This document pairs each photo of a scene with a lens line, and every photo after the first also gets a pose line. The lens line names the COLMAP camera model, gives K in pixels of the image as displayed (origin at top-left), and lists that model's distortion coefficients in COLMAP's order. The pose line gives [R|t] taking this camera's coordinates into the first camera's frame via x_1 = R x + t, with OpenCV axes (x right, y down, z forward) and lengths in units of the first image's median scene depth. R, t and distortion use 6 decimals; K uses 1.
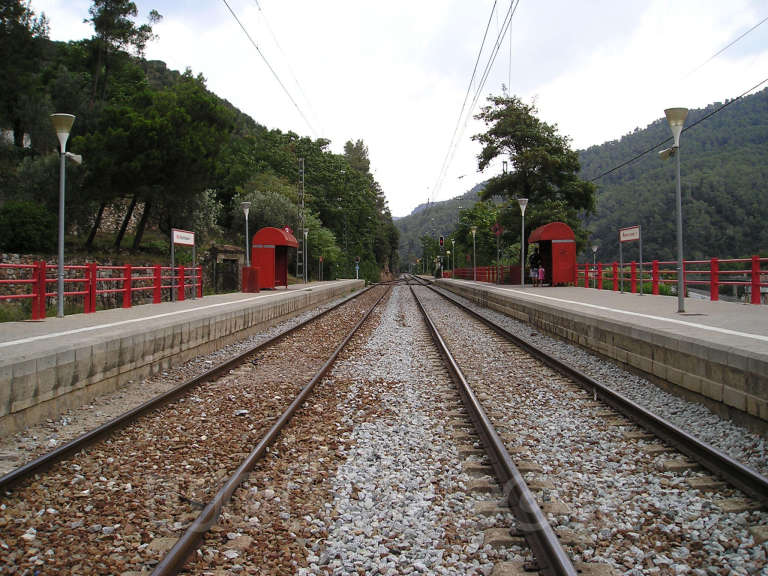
lens RADIAL K [[792.1, 0, 396.6], [0, 792.1, 286.1], [0, 0, 1]] dist [-0.158212, 0.162520]
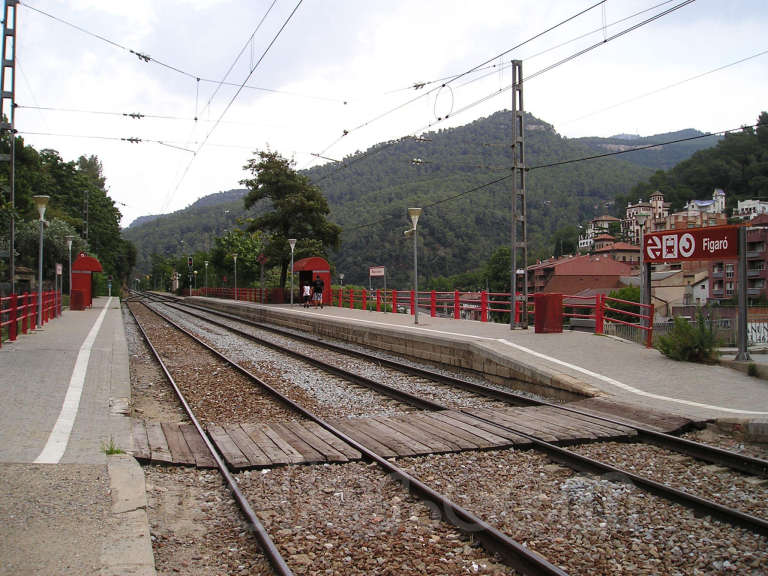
lens RADIAL K [[792.1, 0, 396.6], [0, 792.1, 286.1], [0, 0, 1]] dist [-0.158212, 0.162520]
pose [[0.938946, 0.010893, 0.343891, -0.008506], [-0.003966, 0.999775, -0.020840, -0.000400], [-0.344040, 0.018204, 0.938778, -0.019424]]
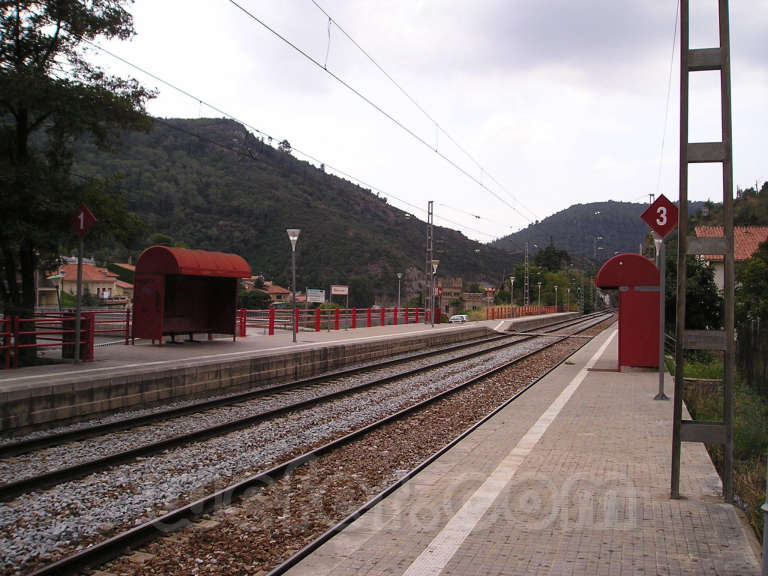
lens RADIAL K [[792.1, 0, 396.6], [0, 792.1, 286.1], [0, 0, 1]] dist [-0.158212, 0.162520]
pose [[-0.958692, -0.017685, 0.283896, -0.011060], [-0.017756, 0.999840, 0.002323, -0.003780], [-0.283891, -0.002814, -0.958852, 0.114512]]
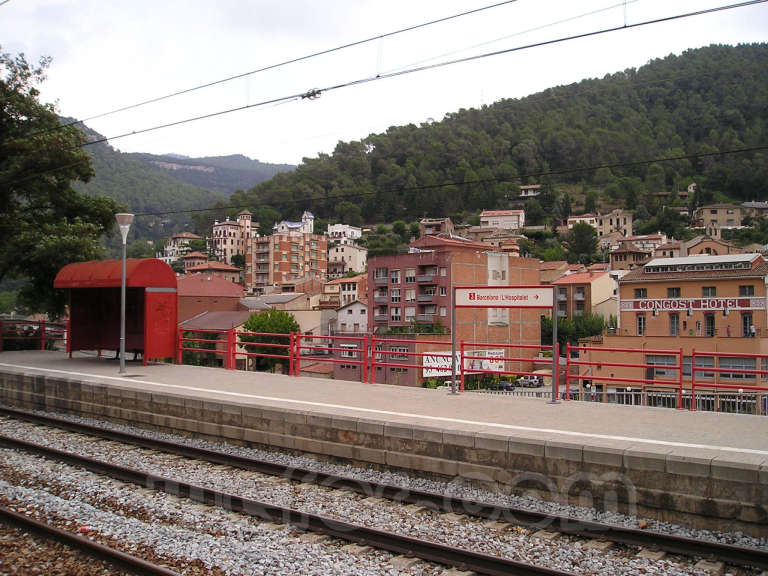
lens RADIAL K [[792.1, 0, 396.6], [0, 792.1, 286.1], [0, 0, 1]] dist [-0.158212, 0.162520]
pose [[0.603765, 0.041038, 0.796105, -0.010998], [-0.003911, 0.998814, -0.048521, -0.002151], [-0.797153, 0.026182, 0.603210, 0.033366]]
